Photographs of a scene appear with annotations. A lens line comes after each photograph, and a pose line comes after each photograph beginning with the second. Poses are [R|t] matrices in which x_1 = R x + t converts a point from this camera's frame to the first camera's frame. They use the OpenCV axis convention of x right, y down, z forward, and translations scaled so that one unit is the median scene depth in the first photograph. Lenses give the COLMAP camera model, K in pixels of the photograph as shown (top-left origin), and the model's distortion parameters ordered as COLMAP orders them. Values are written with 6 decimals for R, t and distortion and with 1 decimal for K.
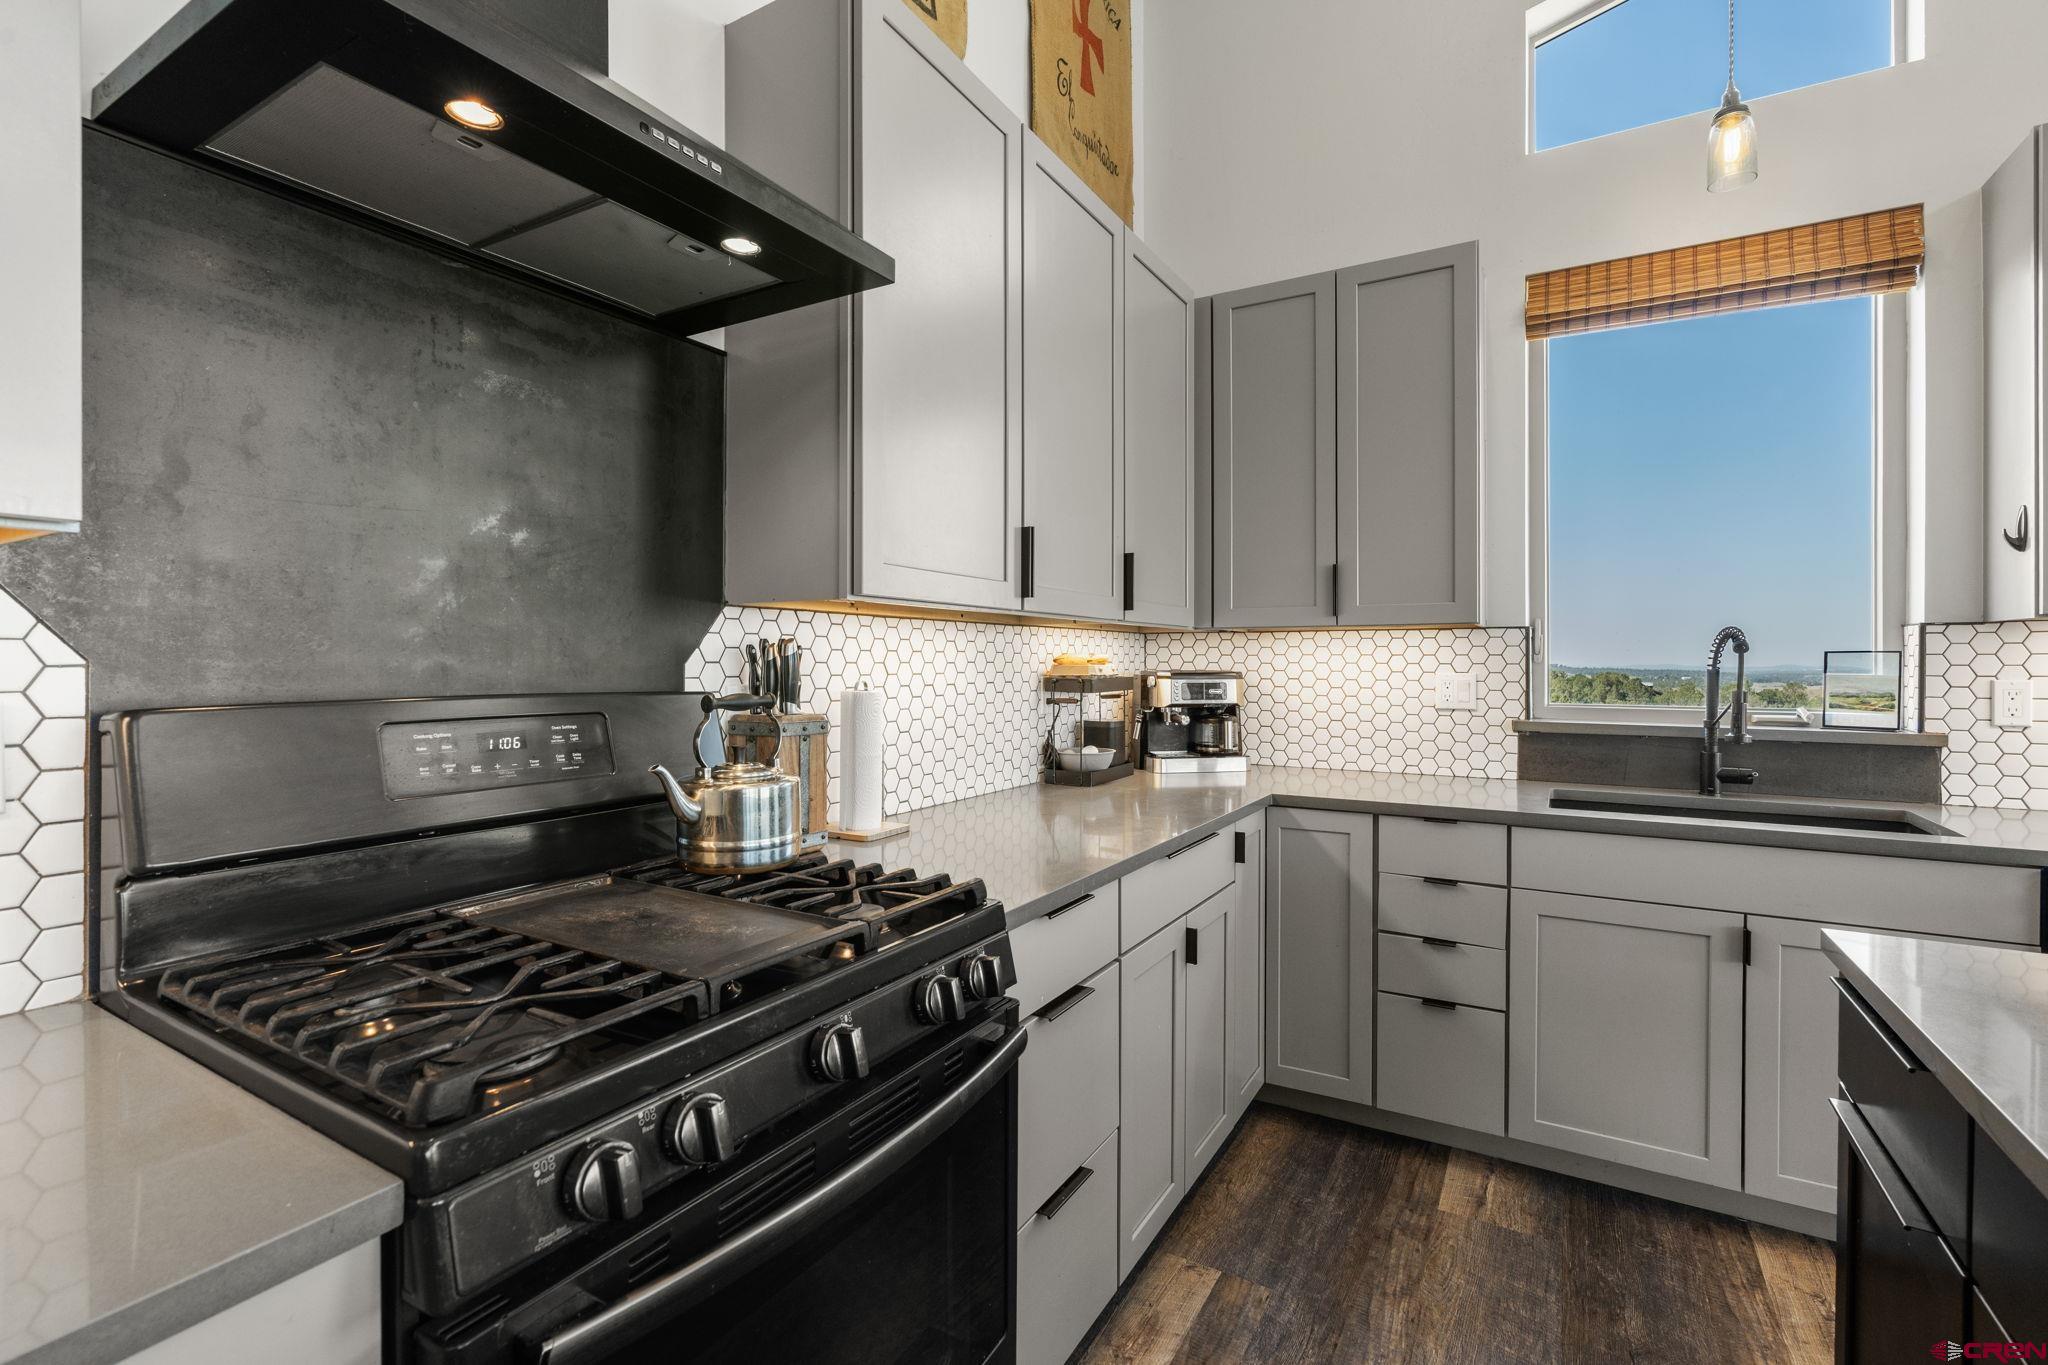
lens RADIAL K [[920.4, 0, 1021.0], [0, 920.4, 661.9], [0, 0, 1]] dist [-0.008442, 0.003905]
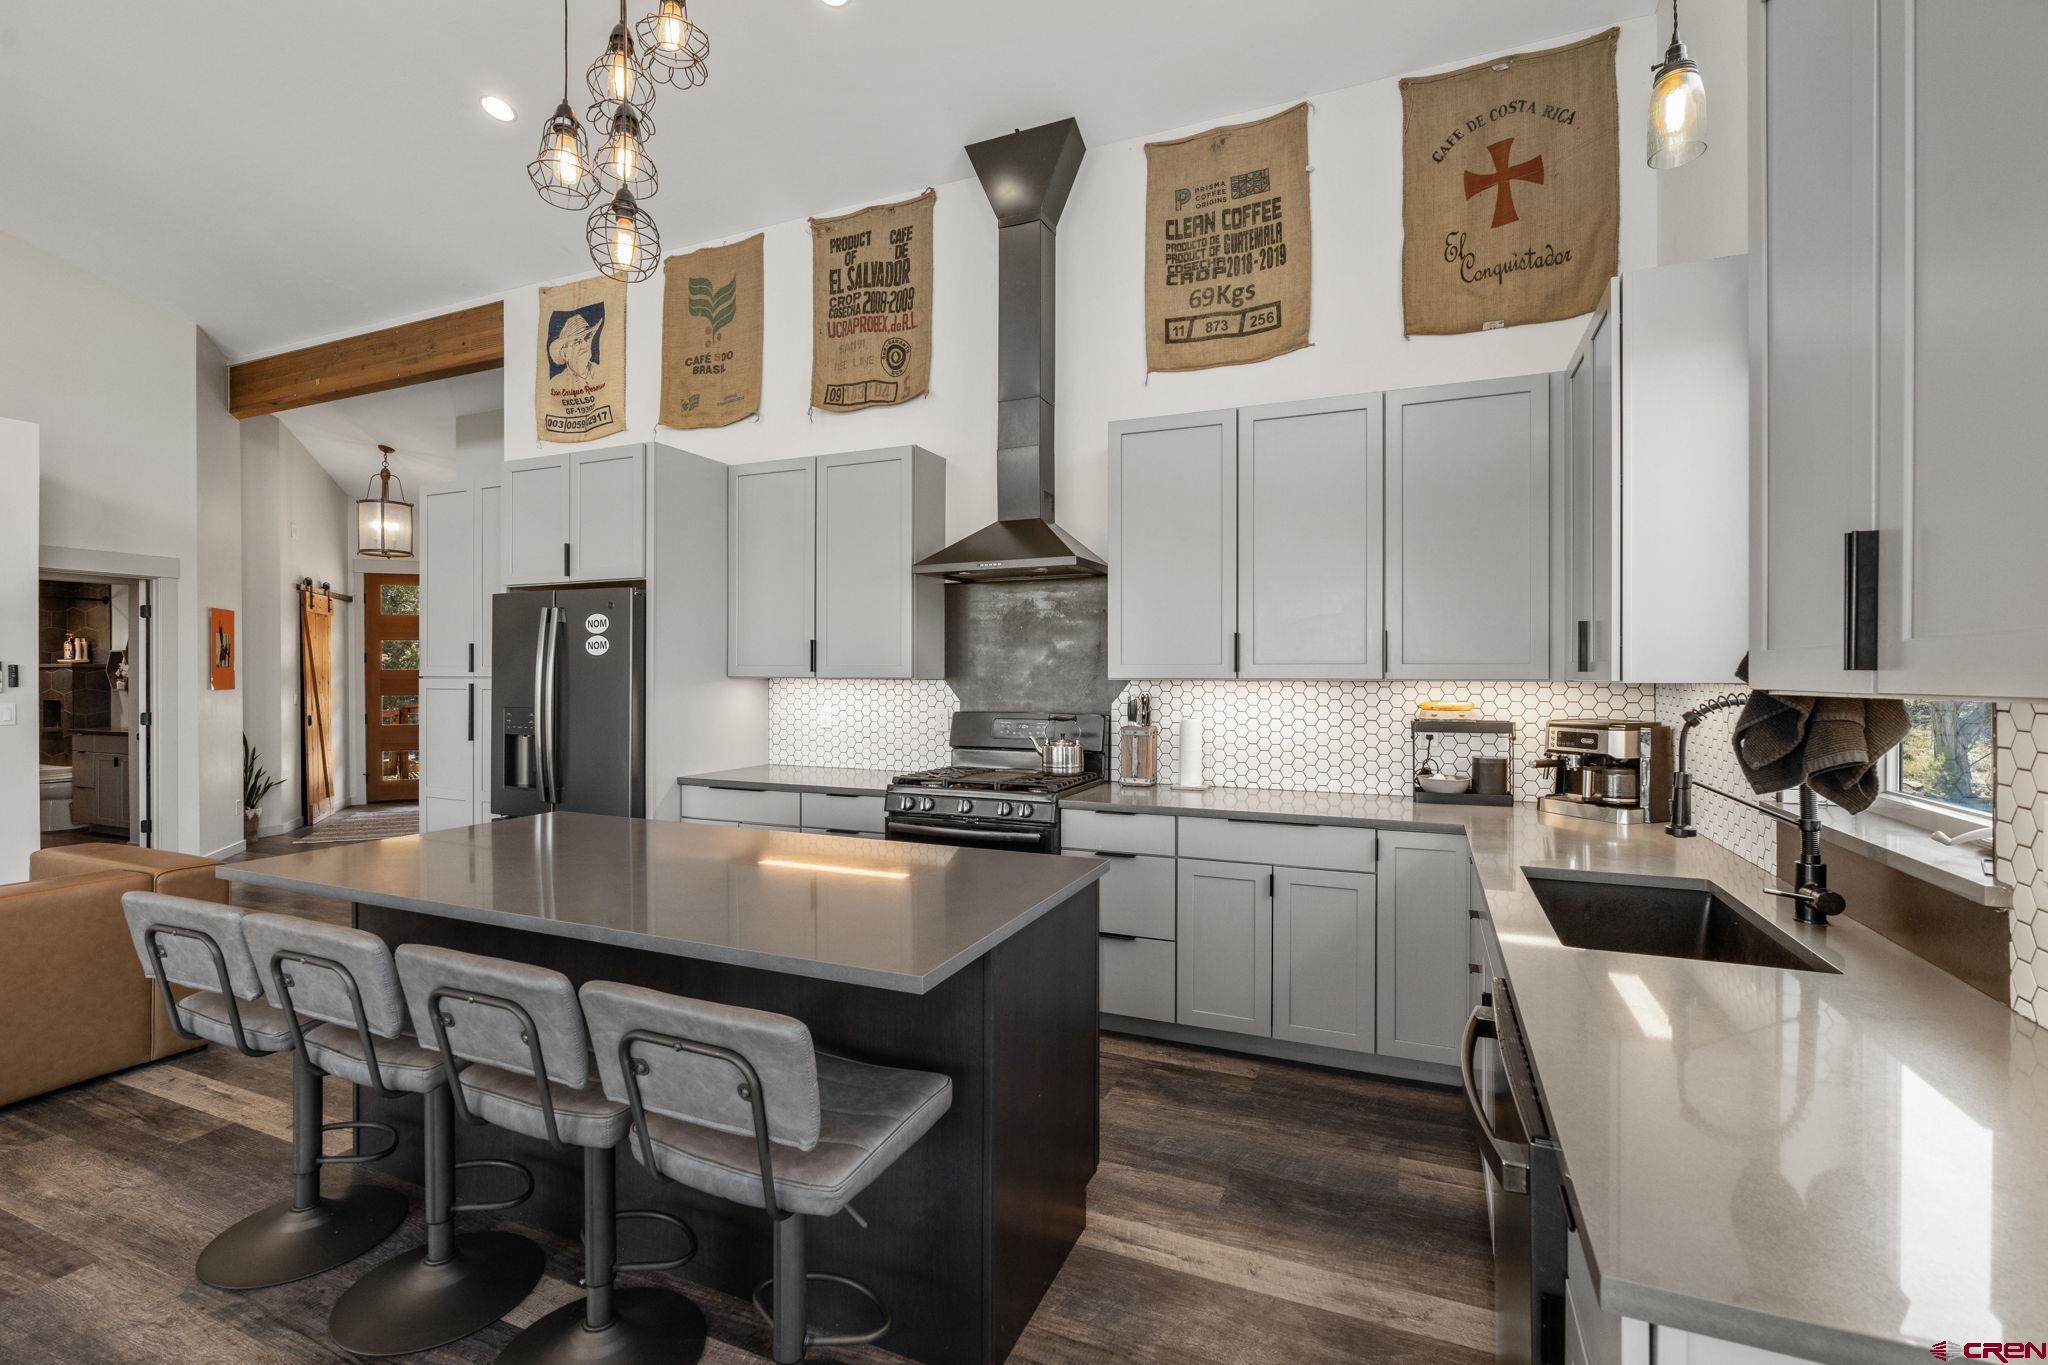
lens RADIAL K [[920.4, 0, 1018.6], [0, 920.4, 675.8], [0, 0, 1]] dist [-0.008442, 0.003905]
pose [[0.118266, 0.001409, -0.992981, 1.401722], [-0.000756, 0.999999, 0.001329, -0.051322], [0.992982, 0.000593, 0.118267, 0.289781]]
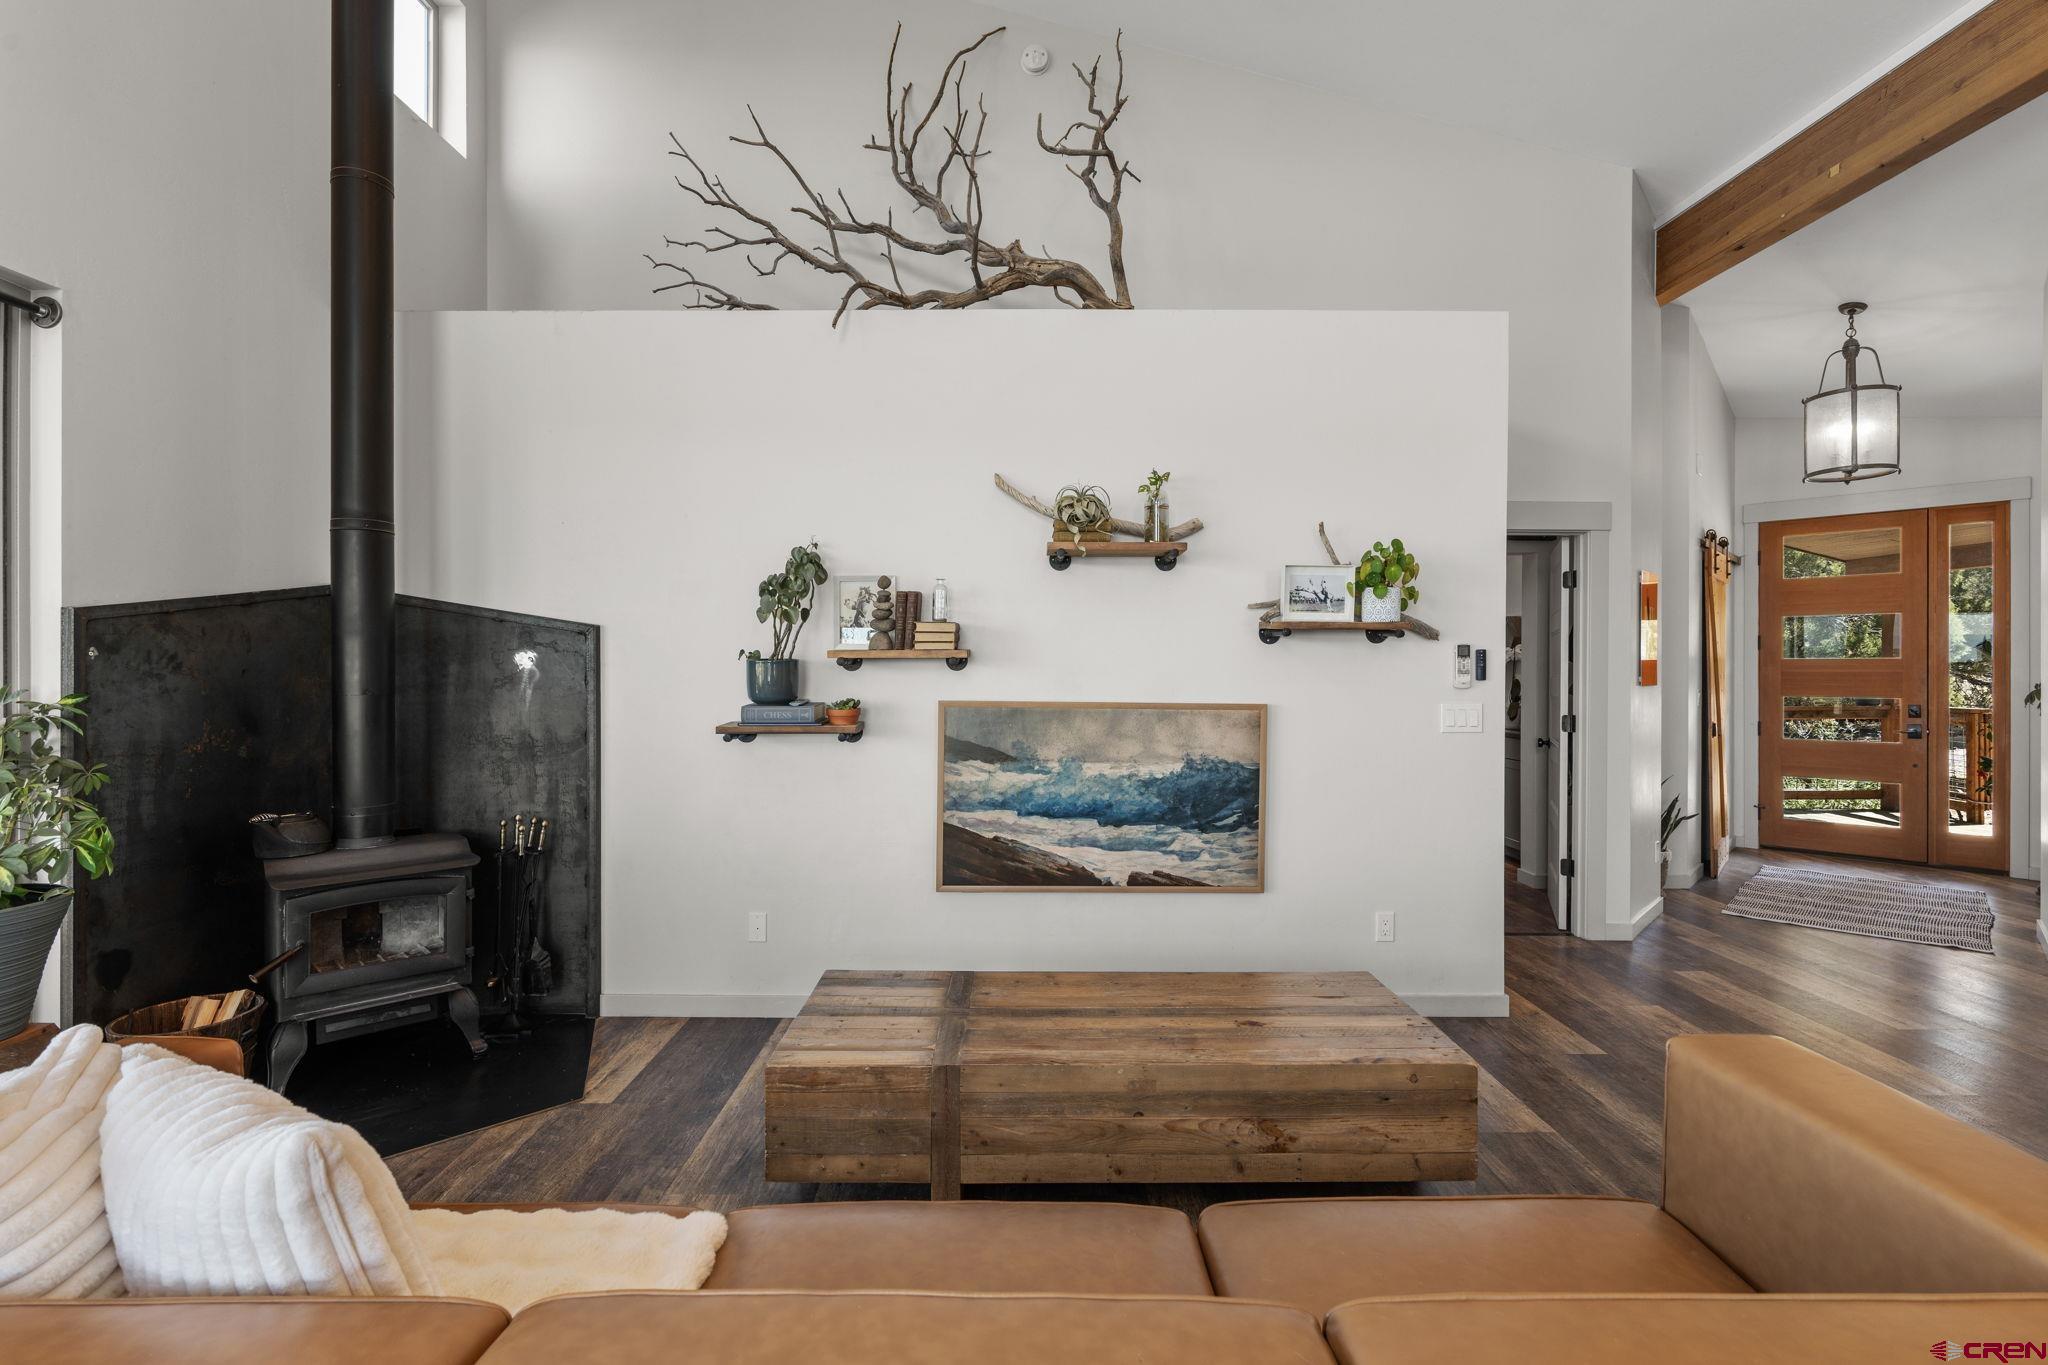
lens RADIAL K [[920.4, 0, 1016.4], [0, 920.4, 668.4], [0, 0, 1]] dist [-0.008442, 0.003905]
pose [[-0.863408, -0.000951, -0.504506, 0.515764], [-0.004450, 0.999974, 0.005730, -0.047034], [0.504488, 0.007193, -0.863389, -0.770542]]
